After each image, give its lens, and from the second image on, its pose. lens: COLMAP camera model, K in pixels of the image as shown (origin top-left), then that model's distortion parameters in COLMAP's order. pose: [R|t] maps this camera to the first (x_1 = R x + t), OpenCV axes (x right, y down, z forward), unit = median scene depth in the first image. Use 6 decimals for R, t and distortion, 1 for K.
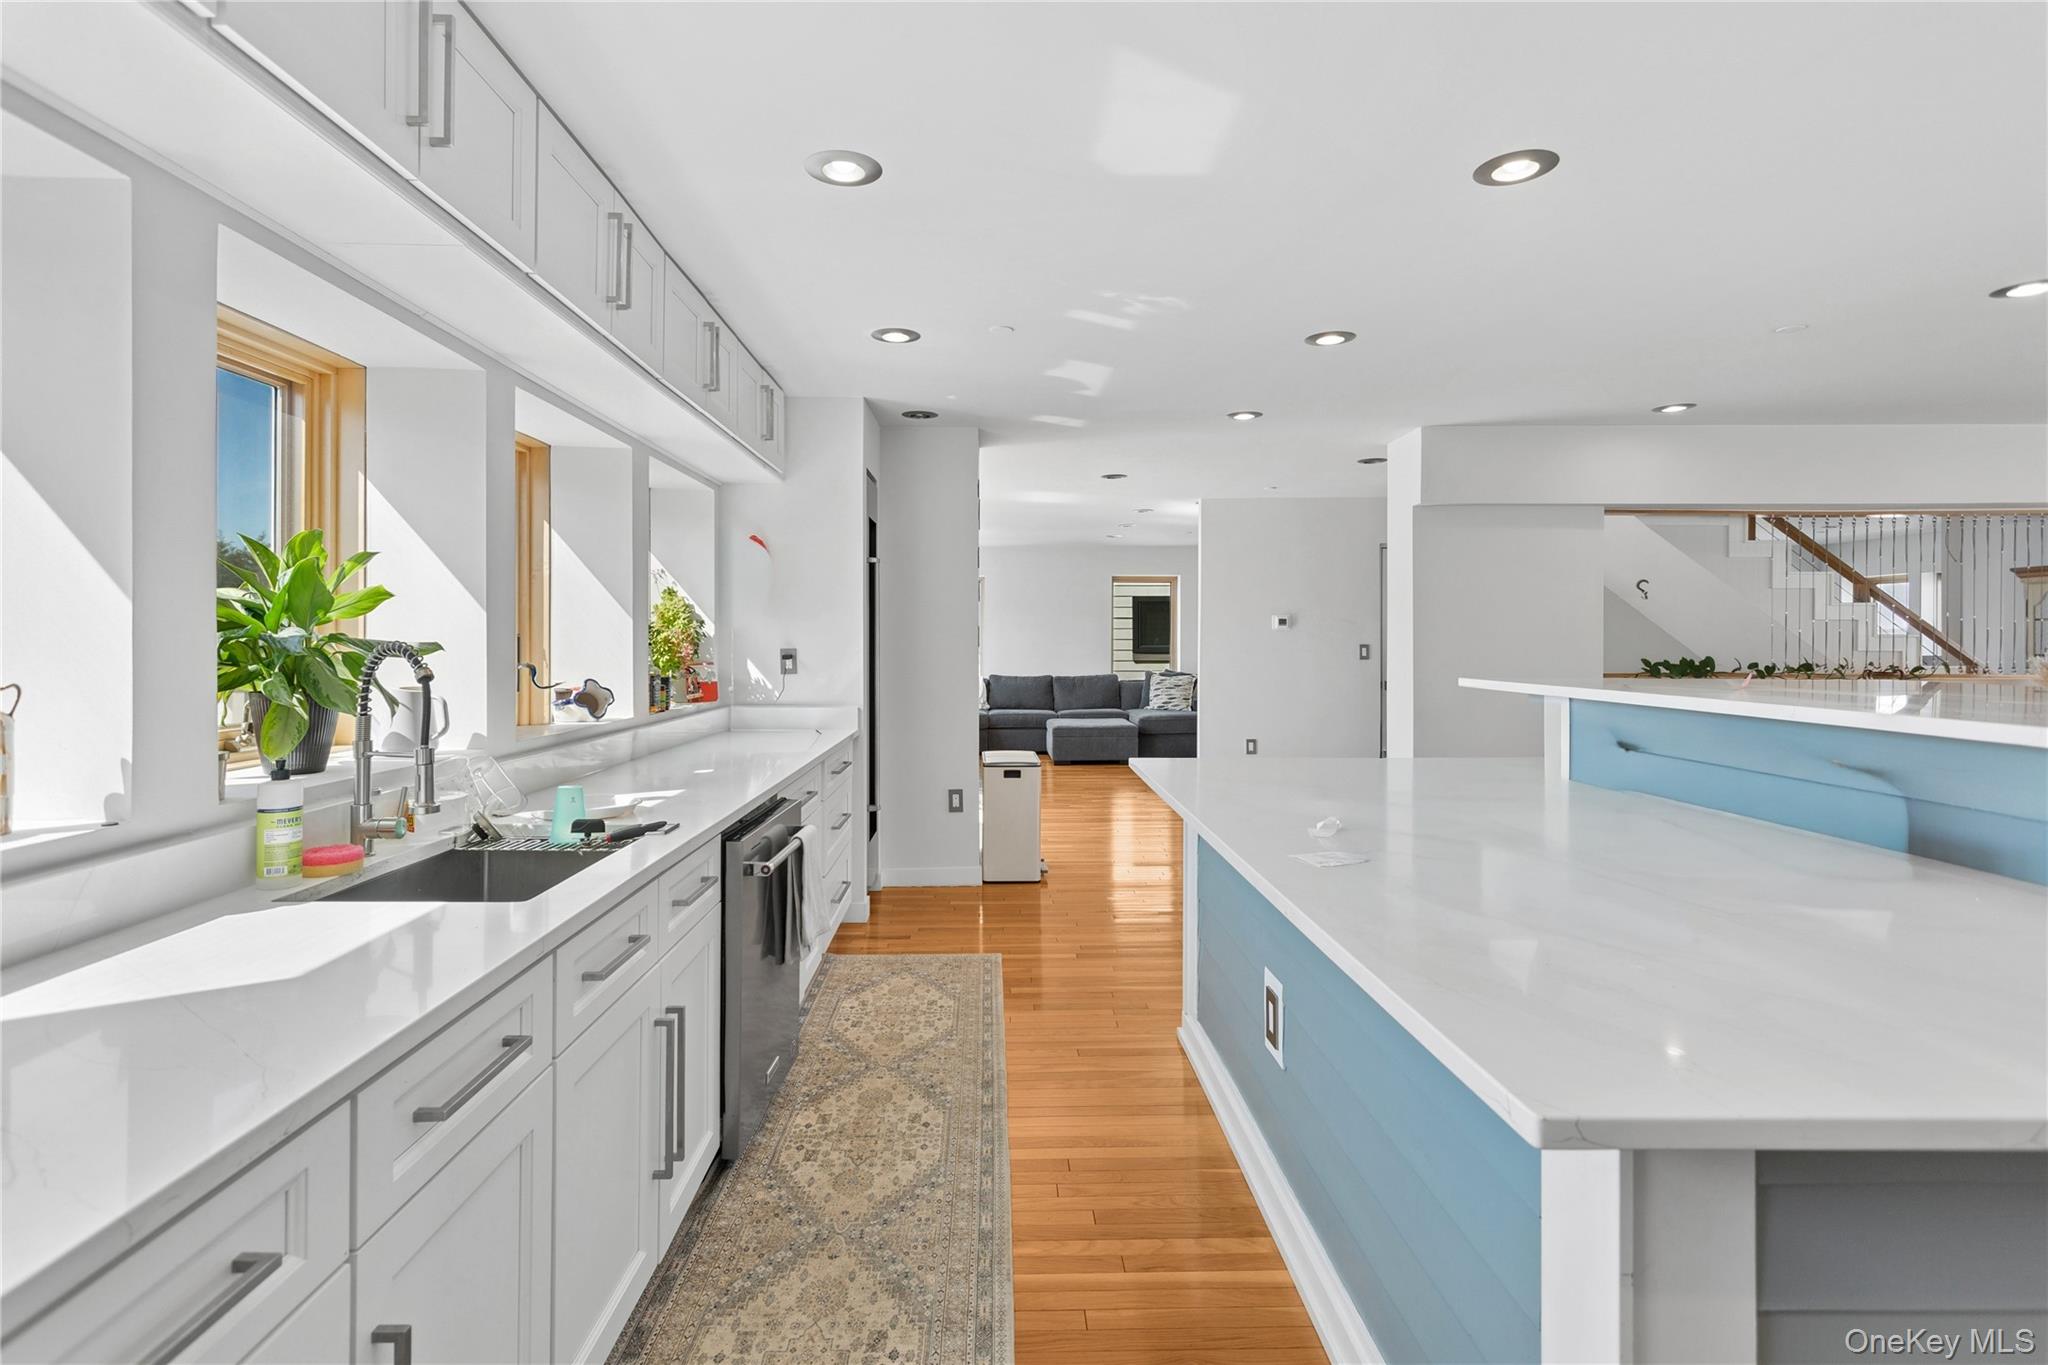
lens RADIAL K [[989.0, 0, 1024.4], [0, 989.0, 657.7], [0, 0, 1]] dist [0.000098, 0.000027]
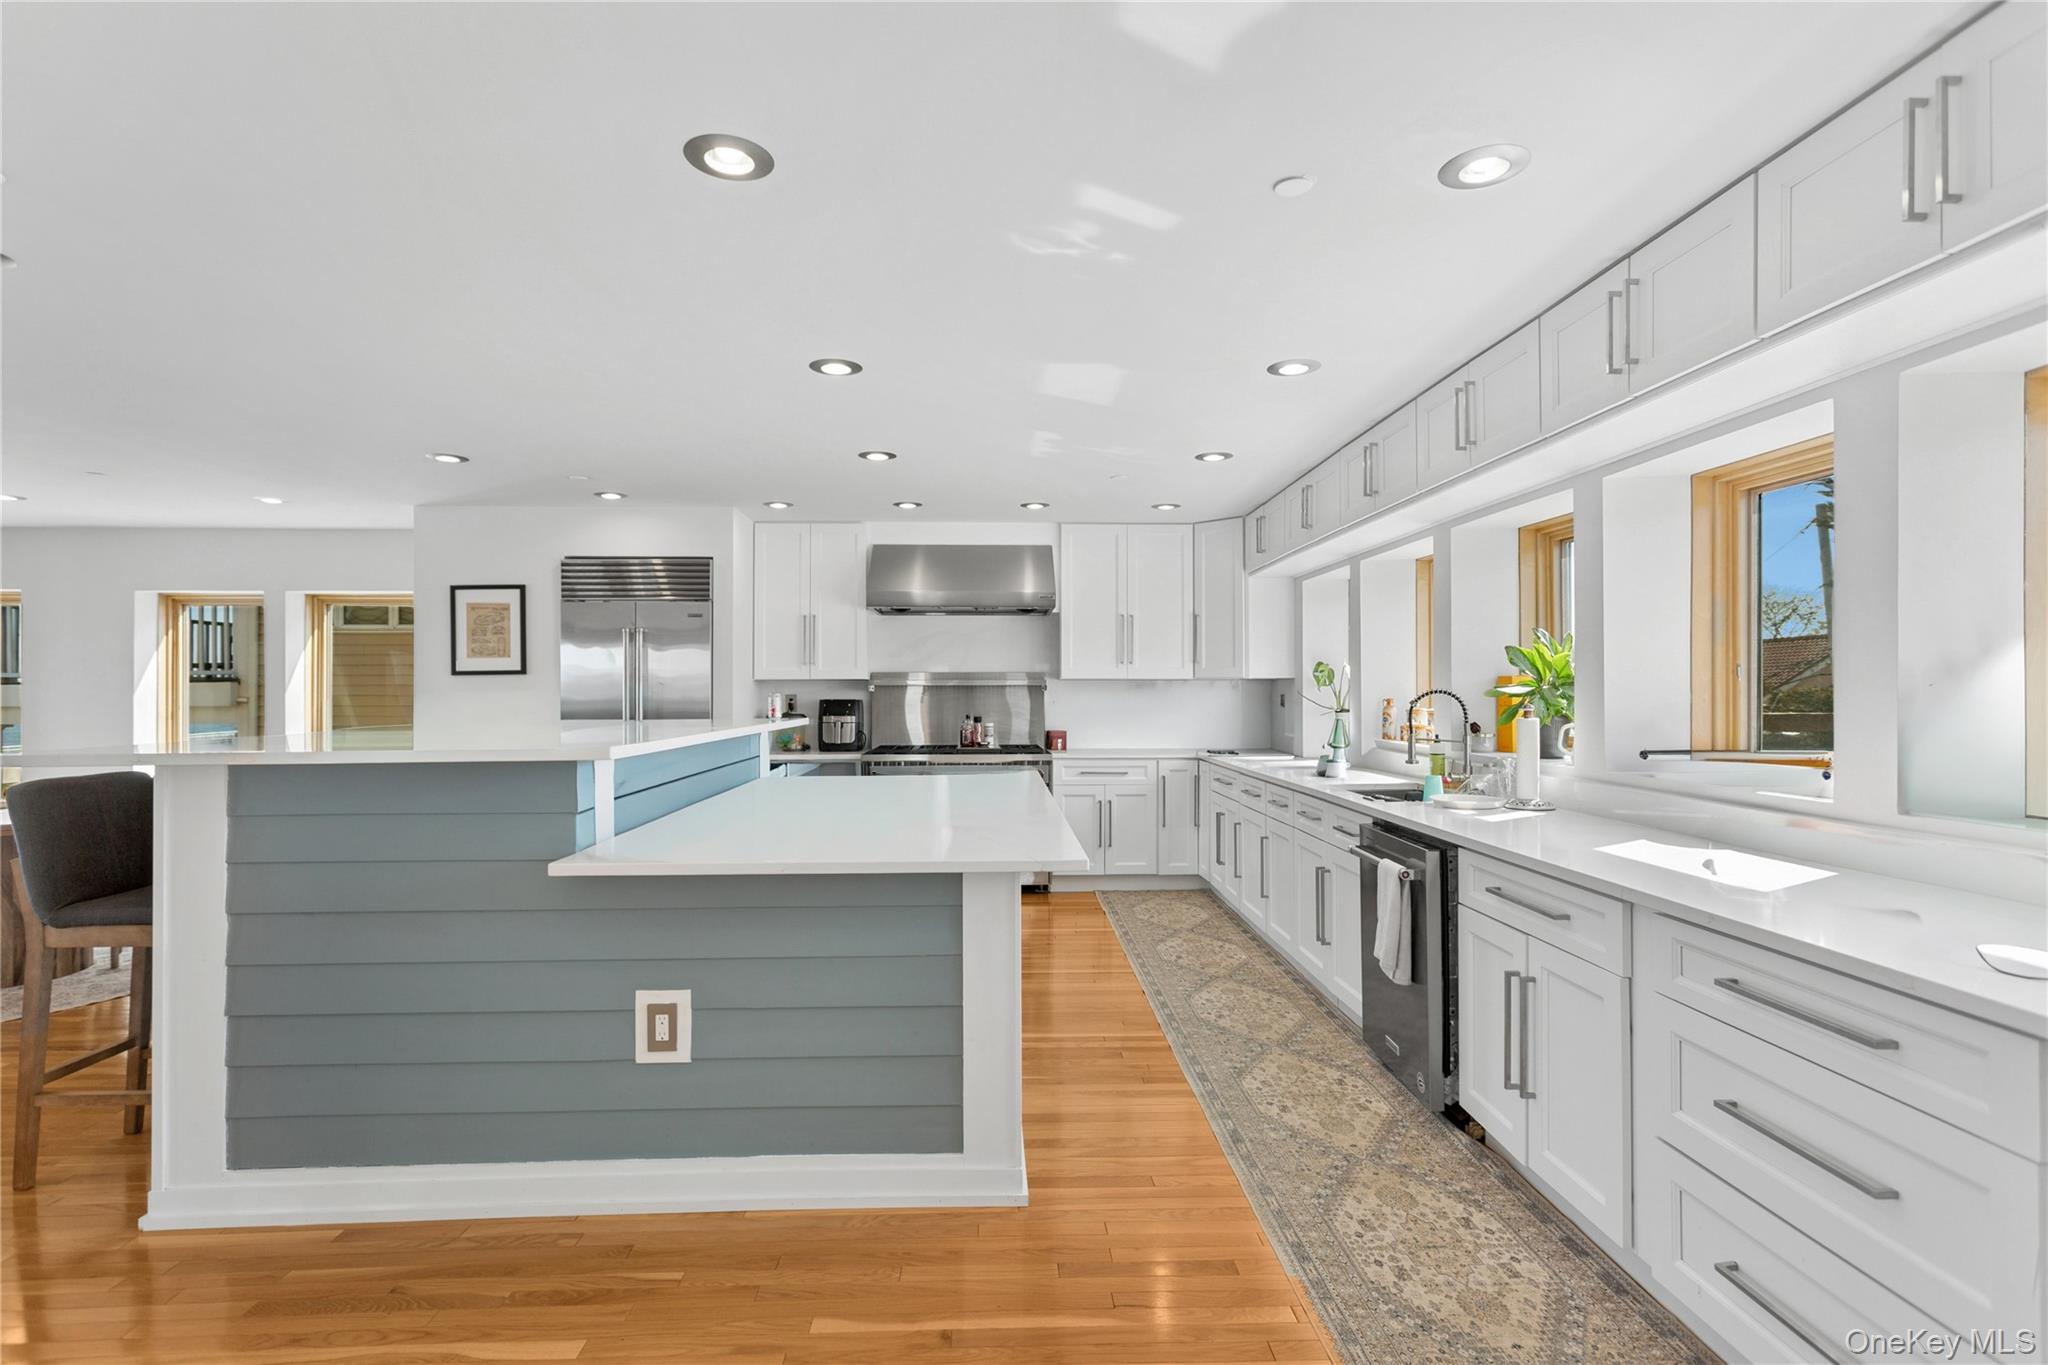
lens RADIAL K [[989.0, 0, 1024.4], [0, 989.0, 657.7], [0, 0, 1]] dist [0.000098, 0.000027]
pose [[-0.999991, -0.001860, -0.003749, 0.163323], [-0.001806, 0.999896, -0.014284, -0.031704], [0.003776, -0.014277, -0.999891, 1.808758]]
